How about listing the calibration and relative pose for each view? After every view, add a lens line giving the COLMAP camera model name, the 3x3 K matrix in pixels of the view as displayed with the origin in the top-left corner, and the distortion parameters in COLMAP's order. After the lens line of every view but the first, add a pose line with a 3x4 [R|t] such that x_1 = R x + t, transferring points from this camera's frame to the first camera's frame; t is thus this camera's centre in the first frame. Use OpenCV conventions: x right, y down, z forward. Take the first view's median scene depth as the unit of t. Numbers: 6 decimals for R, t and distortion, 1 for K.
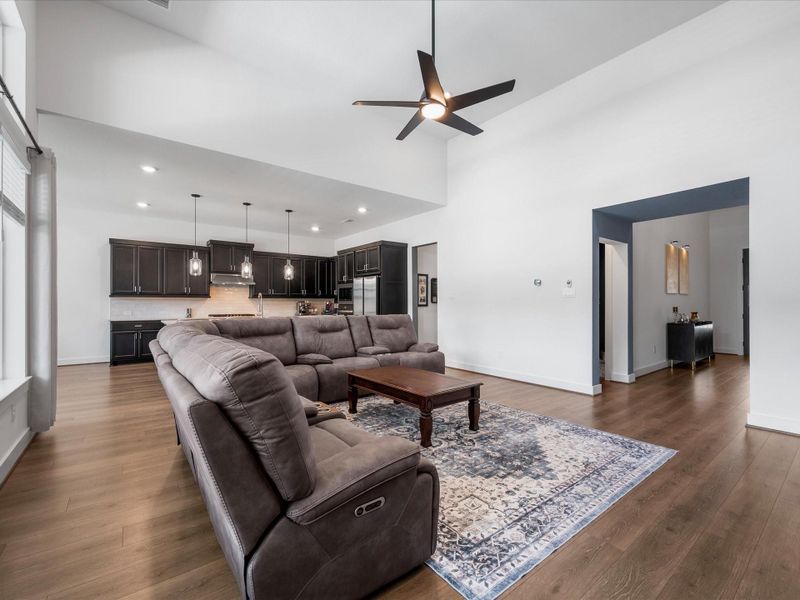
lens RADIAL K [[365.8, 0, 398.5], [0, 365.8, 299.5], [0, 0, 1]] dist [0.001510, -0.000917]
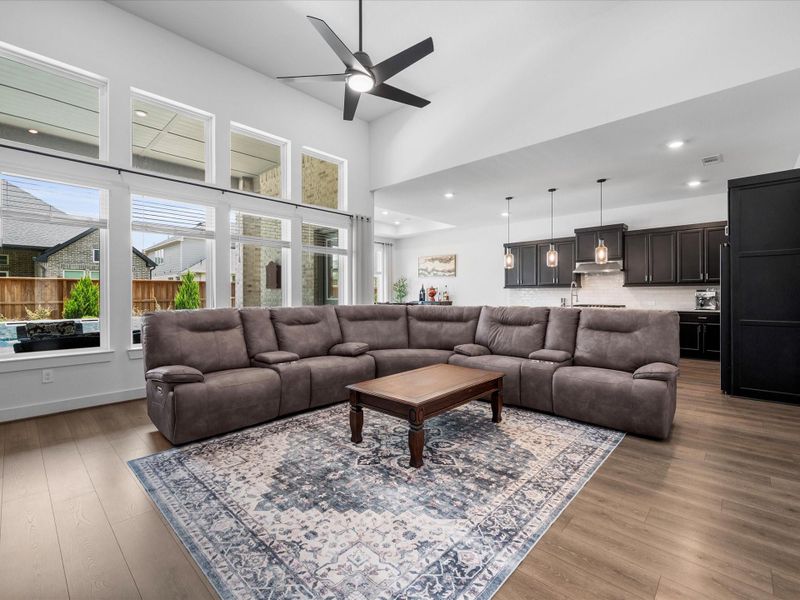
lens RADIAL K [[365.8, 0, 400.2], [0, 365.8, 300.6], [0, 0, 1]] dist [0.001510, -0.000917]
pose [[0.146042, 0.016248, -0.989145, 0.964401], [0.014922, 0.999715, 0.018625, 0.012713], [0.989166, -0.017480, 0.145758, 0.910741]]
